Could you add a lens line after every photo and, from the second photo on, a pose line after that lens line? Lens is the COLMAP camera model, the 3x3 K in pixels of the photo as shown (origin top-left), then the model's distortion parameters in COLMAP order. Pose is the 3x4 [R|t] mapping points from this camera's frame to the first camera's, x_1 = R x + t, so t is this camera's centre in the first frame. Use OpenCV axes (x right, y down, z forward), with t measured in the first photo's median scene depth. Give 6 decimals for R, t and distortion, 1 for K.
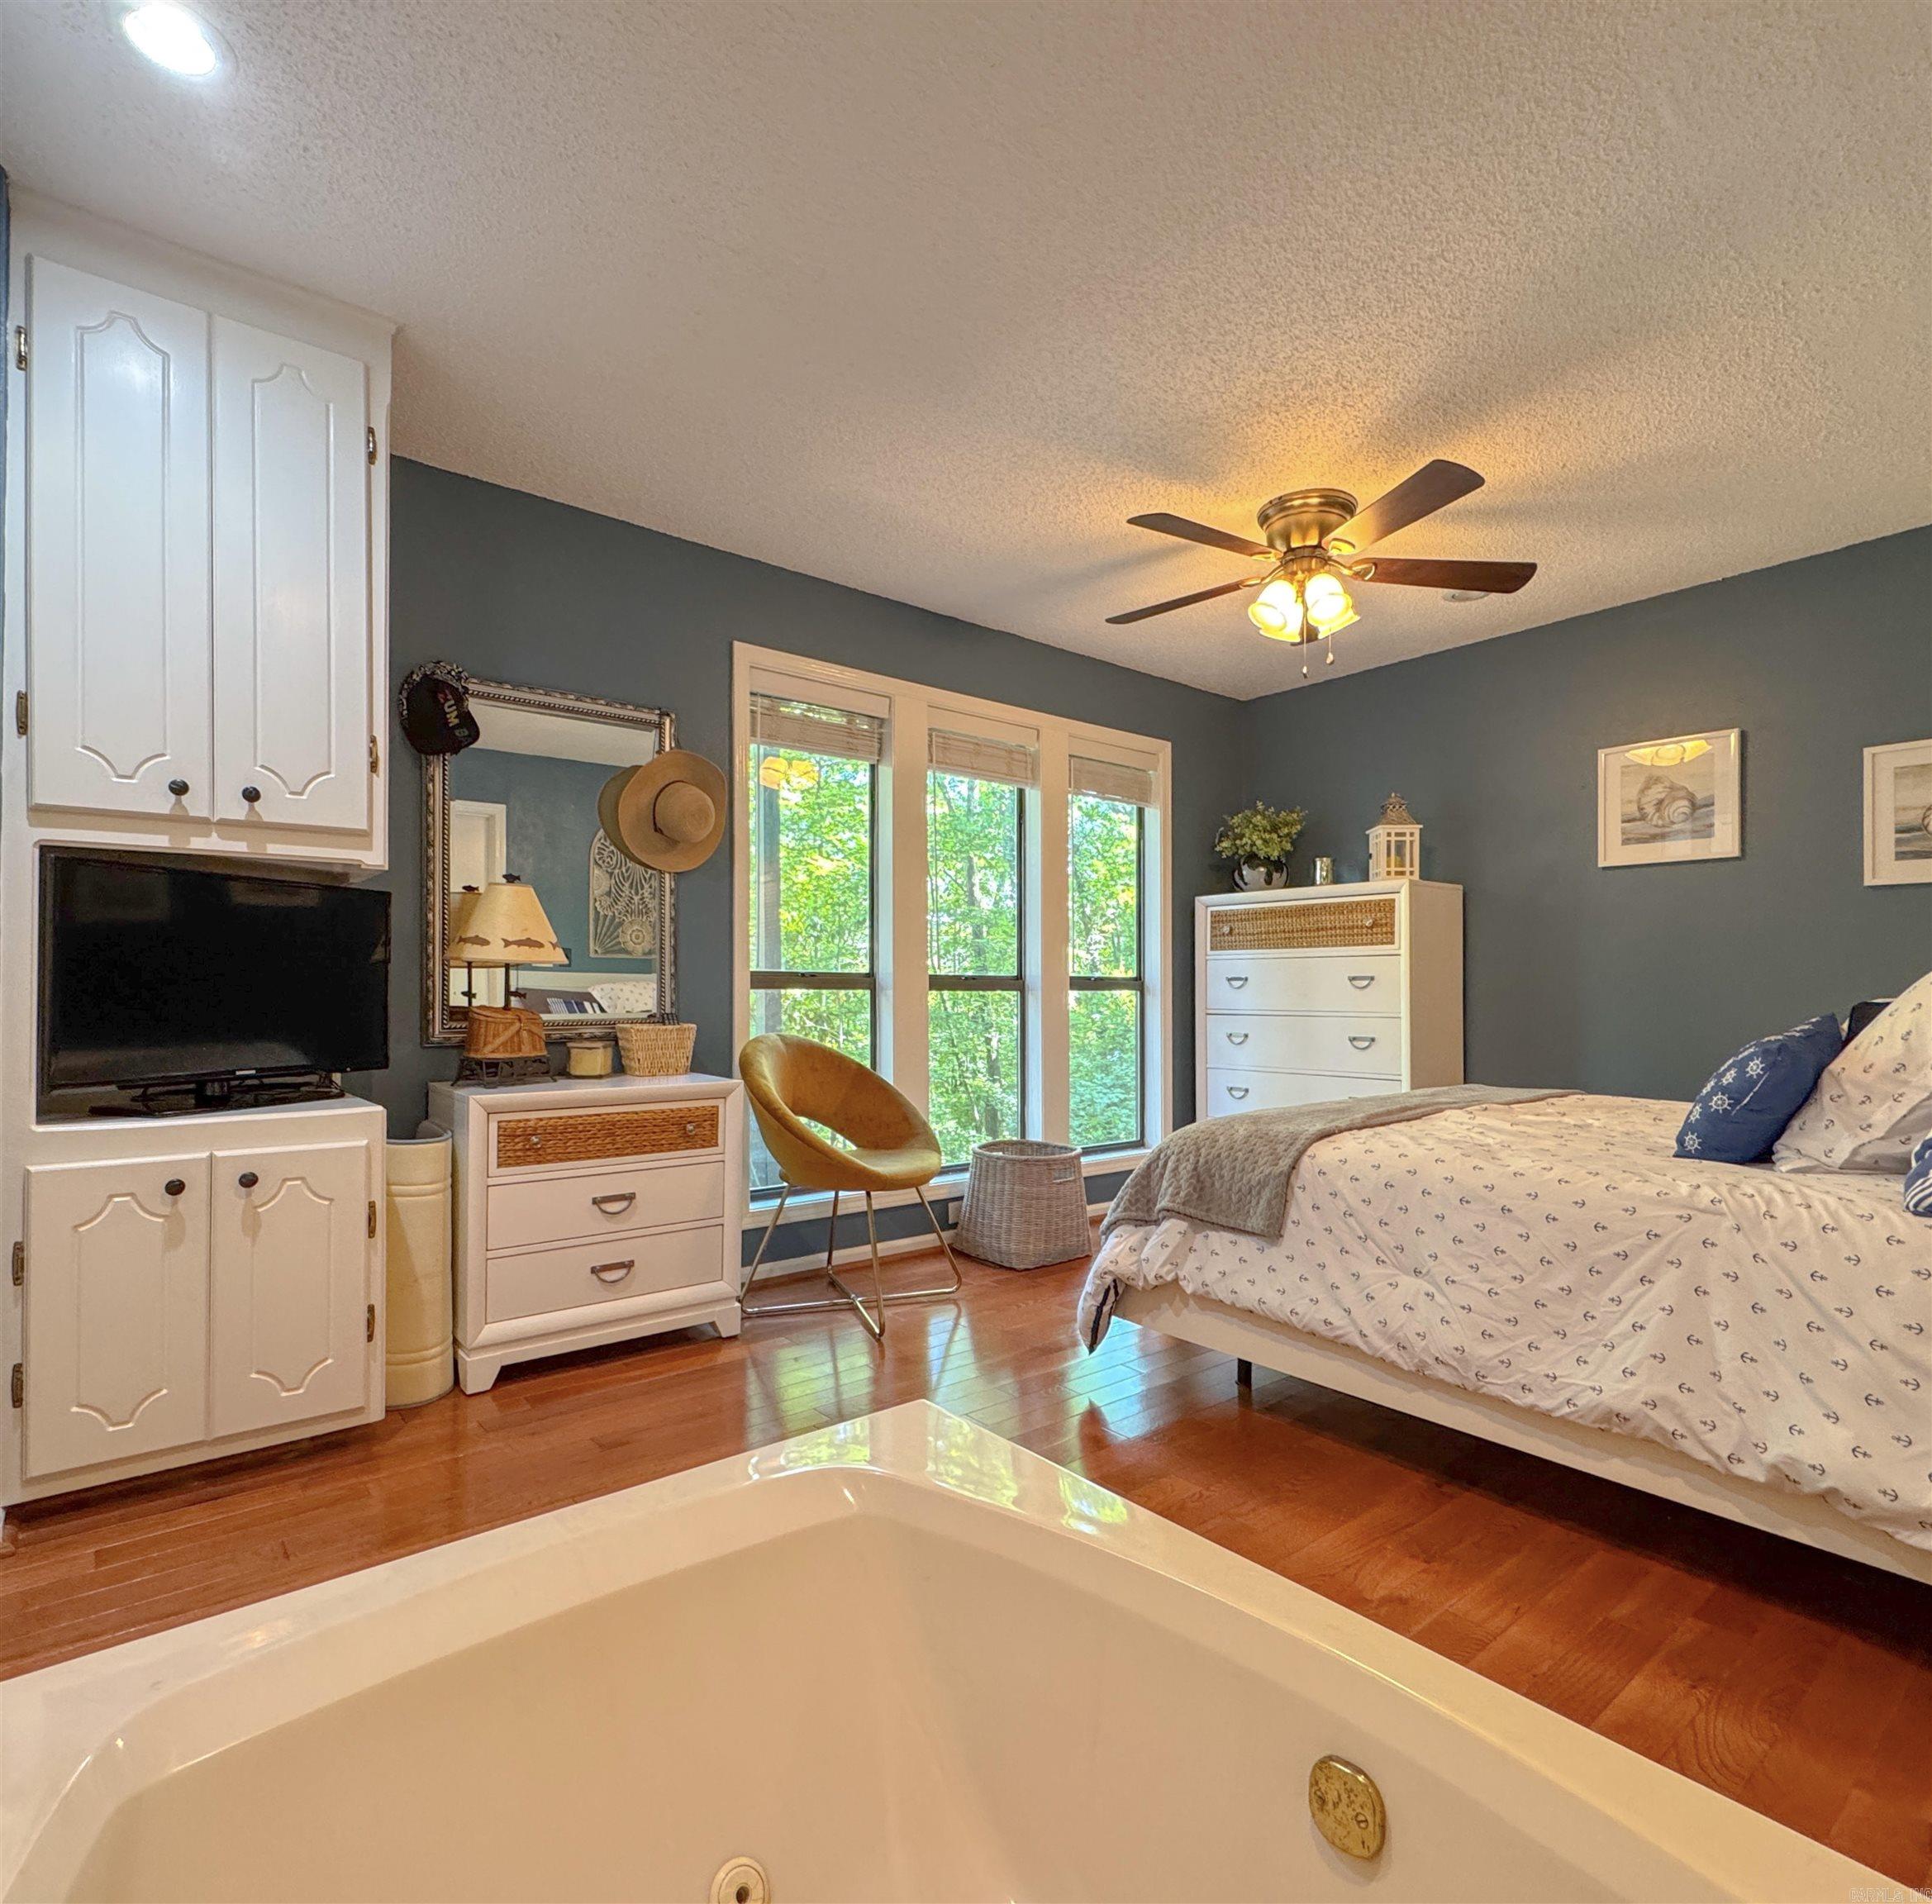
lens RADIAL K [[1045.0, 0, 999.2], [0, 1045.0, 995.0], [0, 0, 1]] dist [-0.003662, 0.001063]
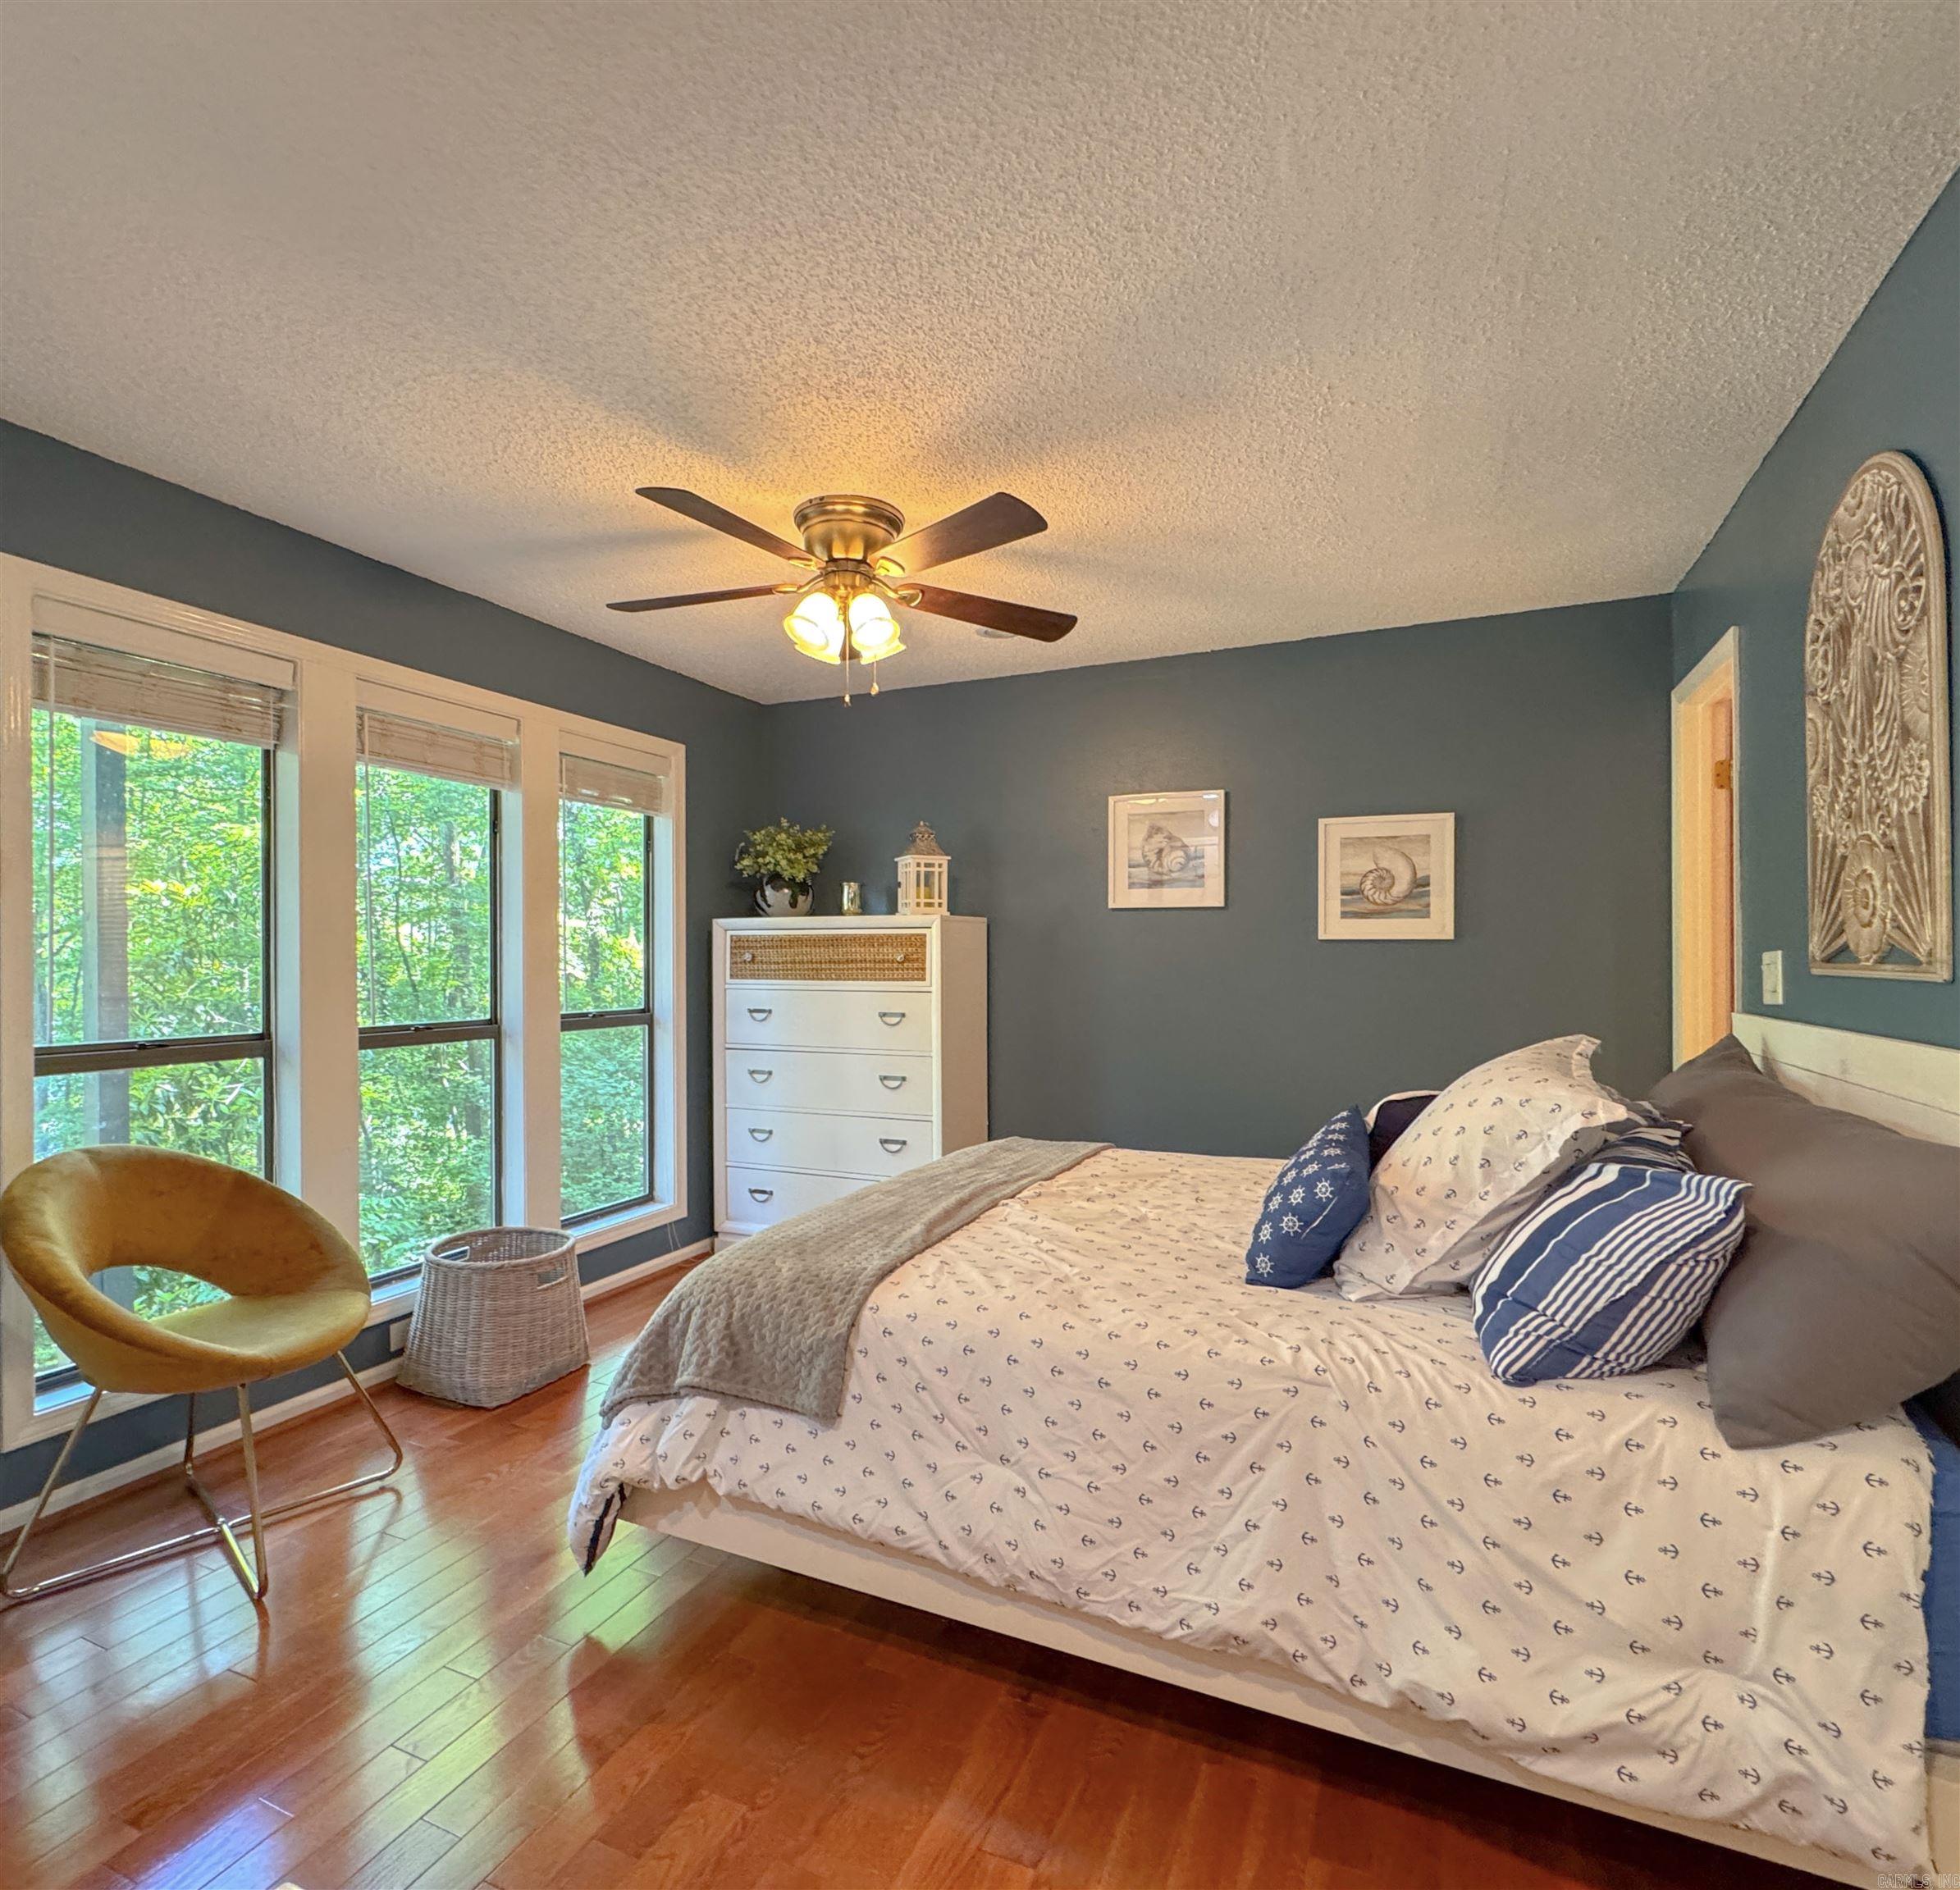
lens RADIAL K [[1007.9, 0, 980.0], [0, 1007.9, 945.0], [0, 0, 1]] dist [-0.003756, 0.001778]
pose [[0.897531, 0.000527, 0.440951, 0.021458], [0.005054, 0.999921, -0.011483, -0.103147], [-0.440922, 0.012534, 0.897458, 0.212980]]
